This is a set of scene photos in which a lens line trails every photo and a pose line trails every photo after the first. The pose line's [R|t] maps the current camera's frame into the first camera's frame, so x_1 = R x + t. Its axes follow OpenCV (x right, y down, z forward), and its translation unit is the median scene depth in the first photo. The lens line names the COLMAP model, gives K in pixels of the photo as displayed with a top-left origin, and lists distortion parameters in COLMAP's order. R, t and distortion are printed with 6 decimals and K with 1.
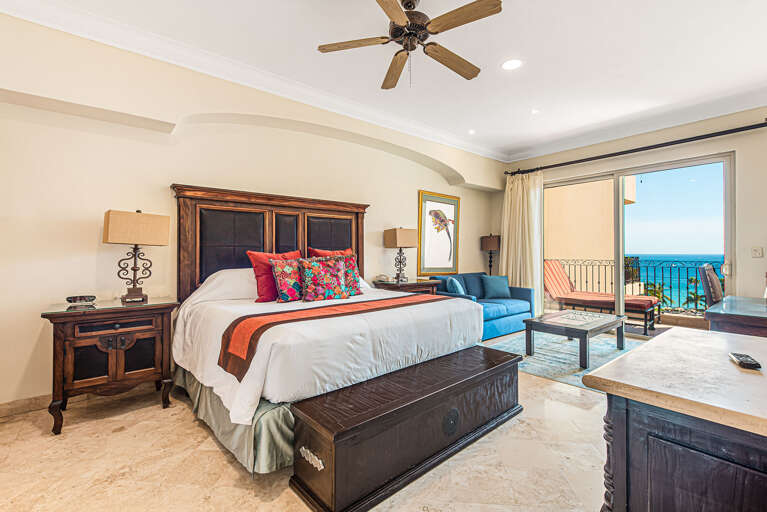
lens RADIAL K [[347.2, 0, 383.5], [0, 347.2, 256.0], [0, 0, 1]] dist [0.000360, -0.000014]
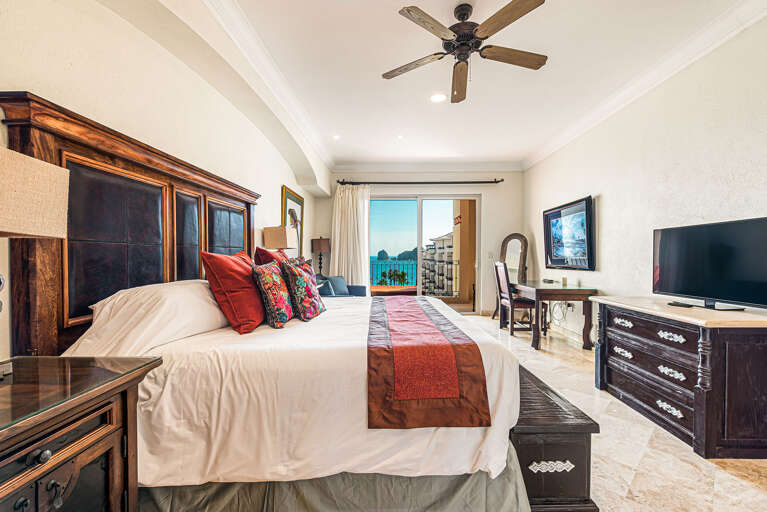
lens RADIAL K [[325.6, 0, 383.5], [0, 325.6, 256.0], [0, 0, 1]] dist [0.000209, -0.000062]
pose [[0.687055, 0.003908, 0.726594, -0.334995], [-0.001728, 0.999991, -0.003745, -0.001666], [-0.726603, 0.001318, 0.687056, 0.222571]]
